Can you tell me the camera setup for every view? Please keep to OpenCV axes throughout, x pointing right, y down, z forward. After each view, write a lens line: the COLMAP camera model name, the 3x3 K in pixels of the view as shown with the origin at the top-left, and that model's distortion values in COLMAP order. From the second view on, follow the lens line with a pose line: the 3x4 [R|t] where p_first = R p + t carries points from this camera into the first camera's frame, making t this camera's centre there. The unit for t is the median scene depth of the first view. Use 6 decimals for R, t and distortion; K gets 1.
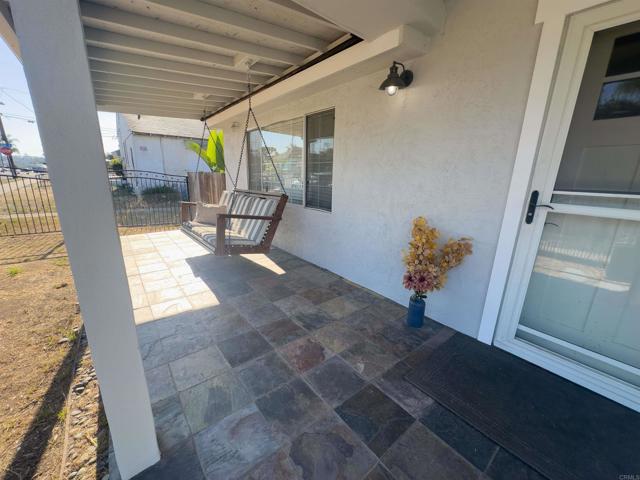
lens RADIAL K [[254.3, 0, 320.0], [0, 254.3, 240.0], [0, 0, 1]] dist [0.000537, 0.000052]
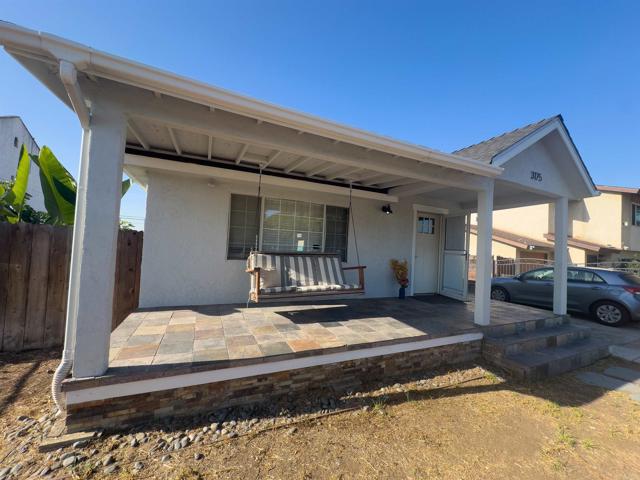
lens RADIAL K [[254.3, 0, 320.0], [0, 254.3, 240.0], [0, 0, 1]] dist [0.000537, 0.000052]
pose [[0.247367, 0.014030, 0.968820, -1.573658], [0.202455, 0.977076, -0.065842, -0.166596], [-0.947534, 0.212430, 0.238856, 0.676966]]
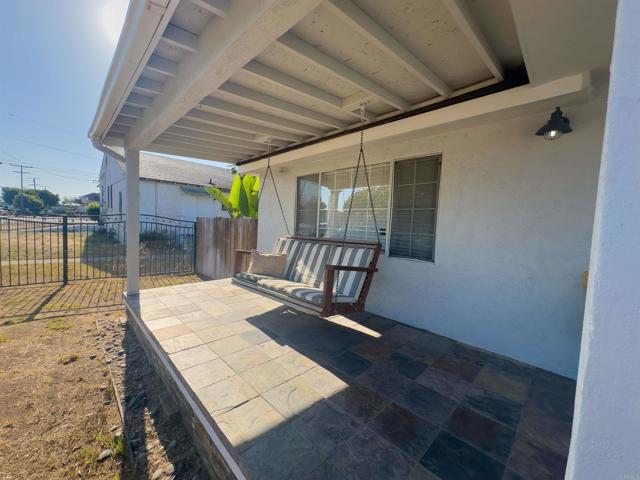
lens RADIAL K [[254.3, 0, 320.0], [0, 254.3, 240.0], [0, 0, 1]] dist [0.000537, 0.000052]
pose [[0.994865, 0.012086, 0.100489, -0.410066], [0.006939, 0.982364, -0.186852, -0.022599], [-0.100975, 0.186590, 0.977235, 0.147661]]
